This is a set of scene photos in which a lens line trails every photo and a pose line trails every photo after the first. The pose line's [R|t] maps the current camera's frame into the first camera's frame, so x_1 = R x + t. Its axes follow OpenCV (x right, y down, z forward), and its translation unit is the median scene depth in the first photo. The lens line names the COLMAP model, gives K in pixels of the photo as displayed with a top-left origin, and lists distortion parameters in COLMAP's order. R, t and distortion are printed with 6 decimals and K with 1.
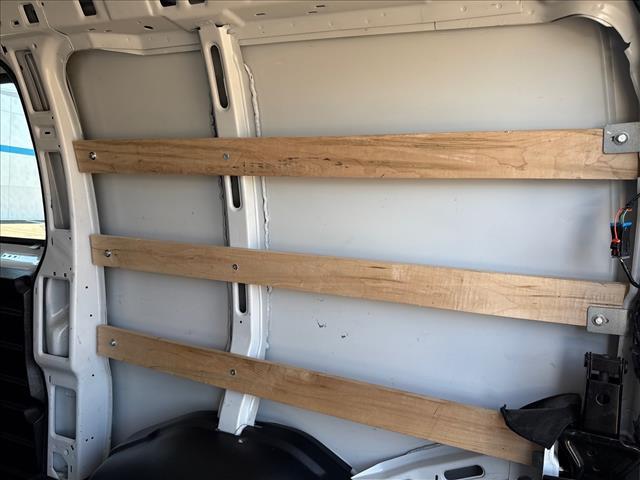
lens RADIAL K [[430.9, 0, 320.0], [0, 430.9, 240.0], [0, 0, 1]] dist [0.040665, -0.060452]
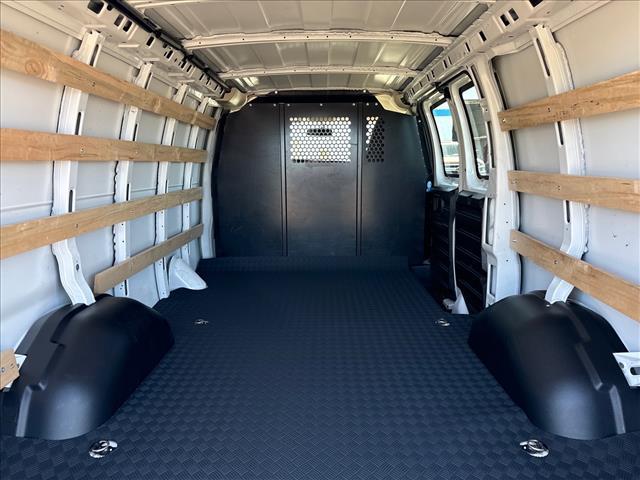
lens RADIAL K [[430.9, 0, 320.0], [0, 430.9, 240.0], [0, 0, 1]] dist [0.040665, -0.060452]
pose [[0.329462, 0.104335, -0.938386, 0.877578], [-0.001476, 0.993931, 0.109993, 0.076176], [0.944168, -0.034853, 0.327617, -0.200772]]
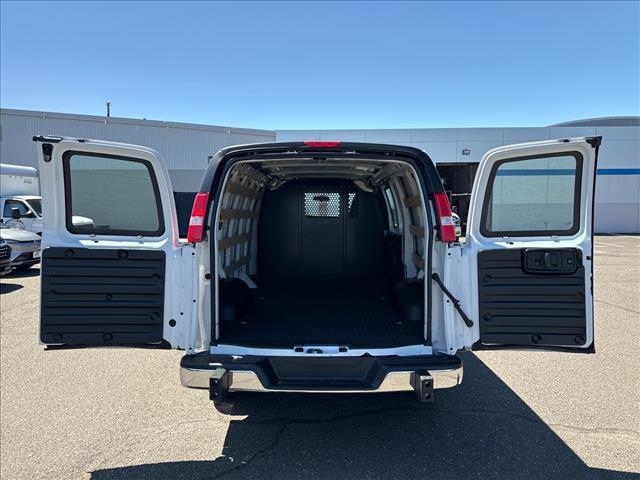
lens RADIAL K [[430.9, 0, 320.0], [0, 430.9, 240.0], [0, 0, 1]] dist [0.040665, -0.060452]
pose [[0.337226, -0.003066, -0.941419, 2.830319], [-0.015699, 0.999837, -0.008879, 0.167756], [0.941293, 0.017774, 0.337123, -0.938807]]
